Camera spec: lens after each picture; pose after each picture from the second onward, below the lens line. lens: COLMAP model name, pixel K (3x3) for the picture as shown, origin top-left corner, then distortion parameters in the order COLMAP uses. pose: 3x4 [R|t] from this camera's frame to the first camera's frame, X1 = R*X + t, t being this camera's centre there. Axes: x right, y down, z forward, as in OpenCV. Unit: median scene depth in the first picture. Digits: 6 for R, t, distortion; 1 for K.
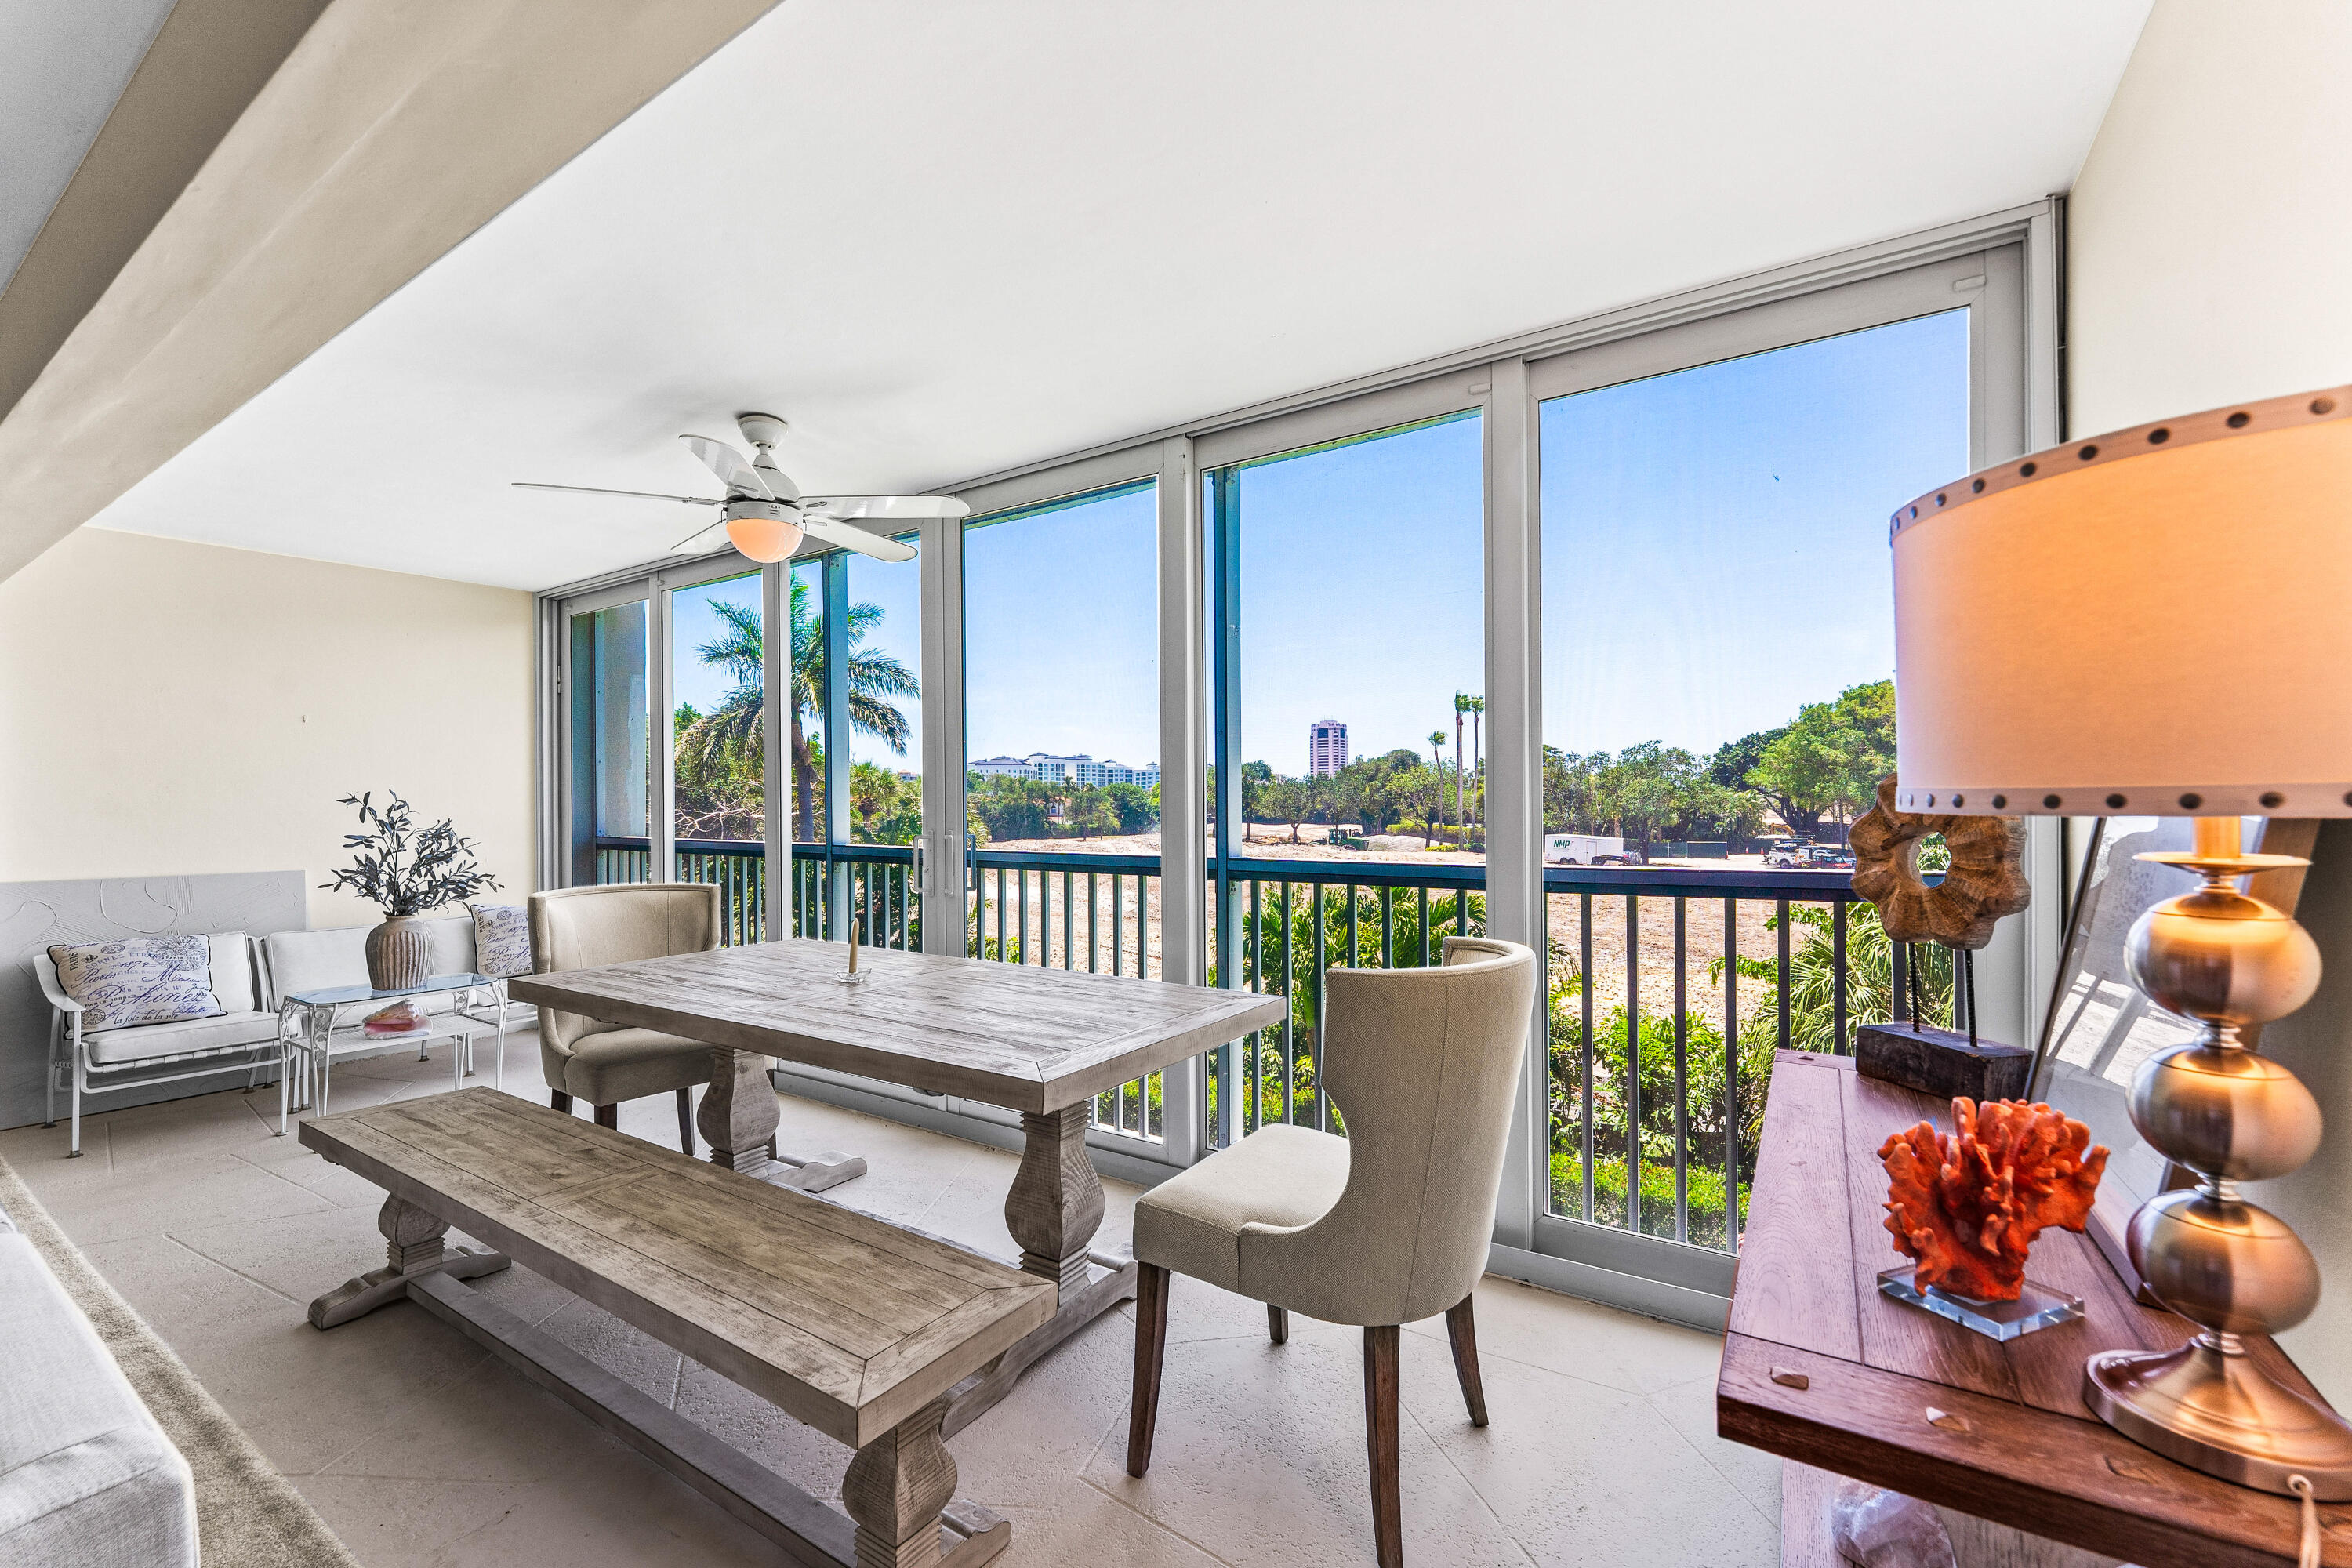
lens RADIAL K [[963.7, 0, 1172.4], [0, 963.7, 800.3], [0, 0, 1]] dist [-0.000258, 0.000140]
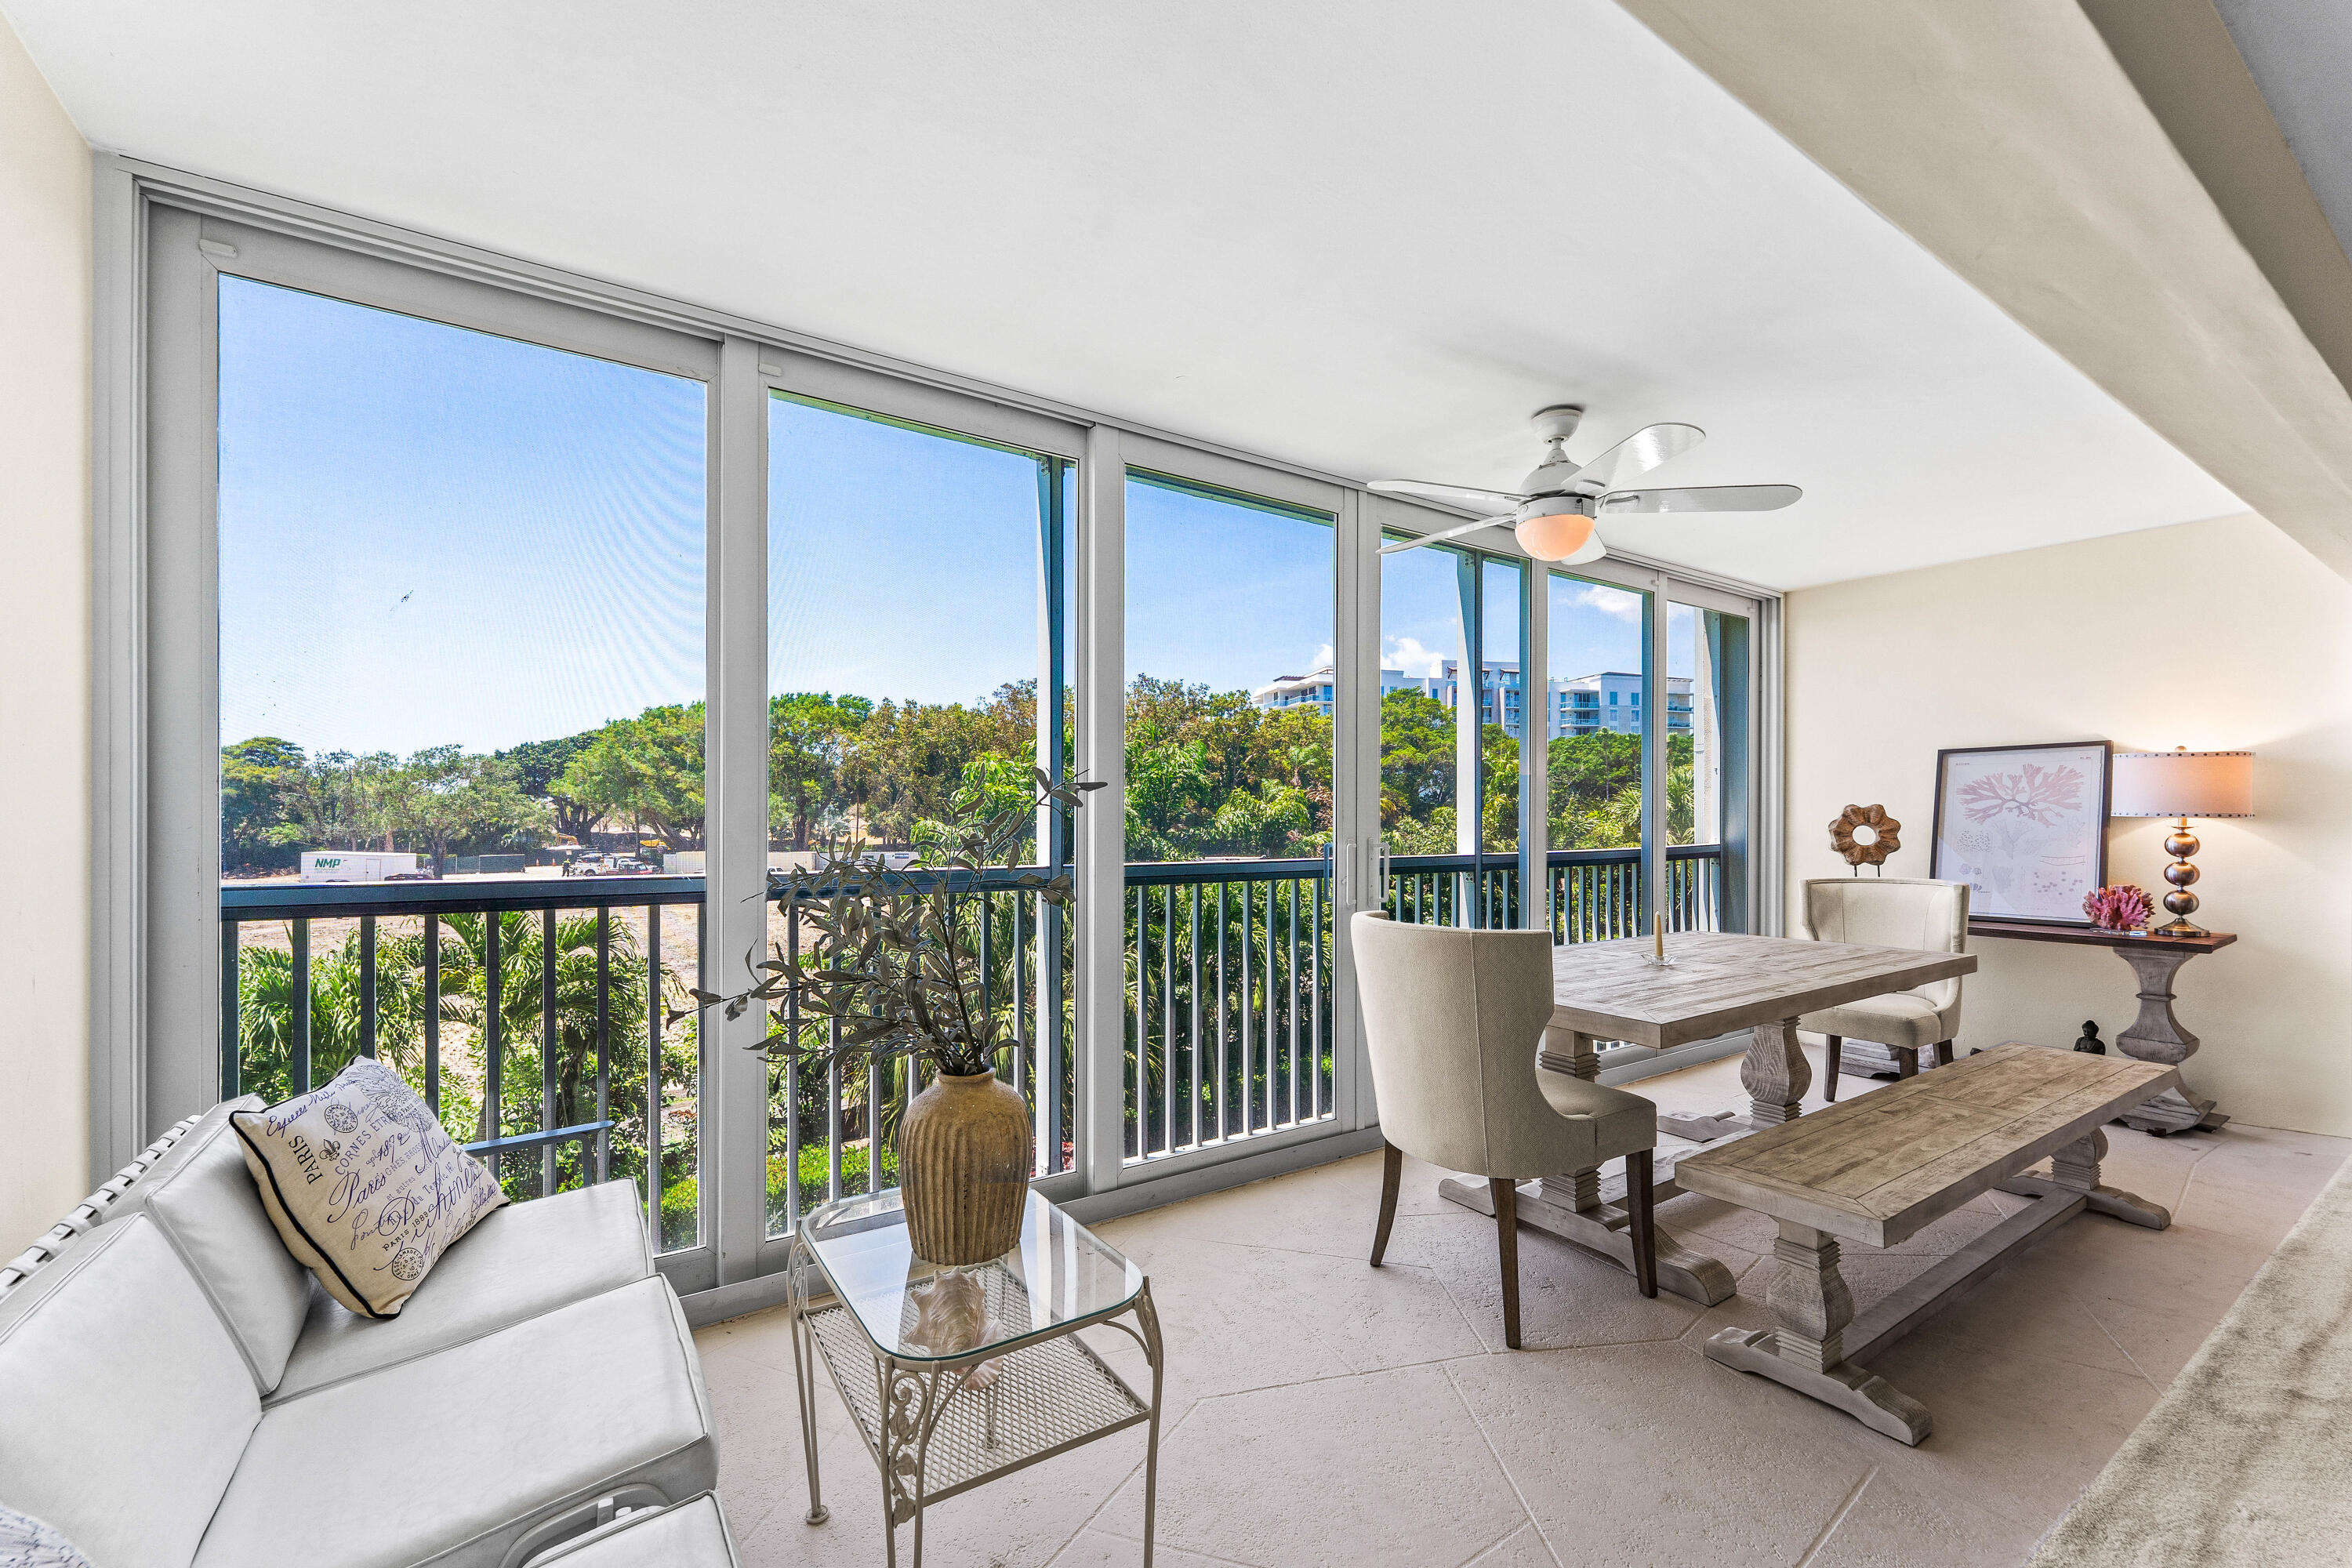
lens RADIAL K [[964.3, 0, 1165.7], [0, 964.3, 813.8], [0, 0, 1]] dist [0.002115, 0.000411]
pose [[0.405878, 0.003753, 0.913920, -0.434327], [-0.006350, 0.999979, -0.001286, 0.003146], [-0.913905, -0.005282, 0.405893, 0.285671]]
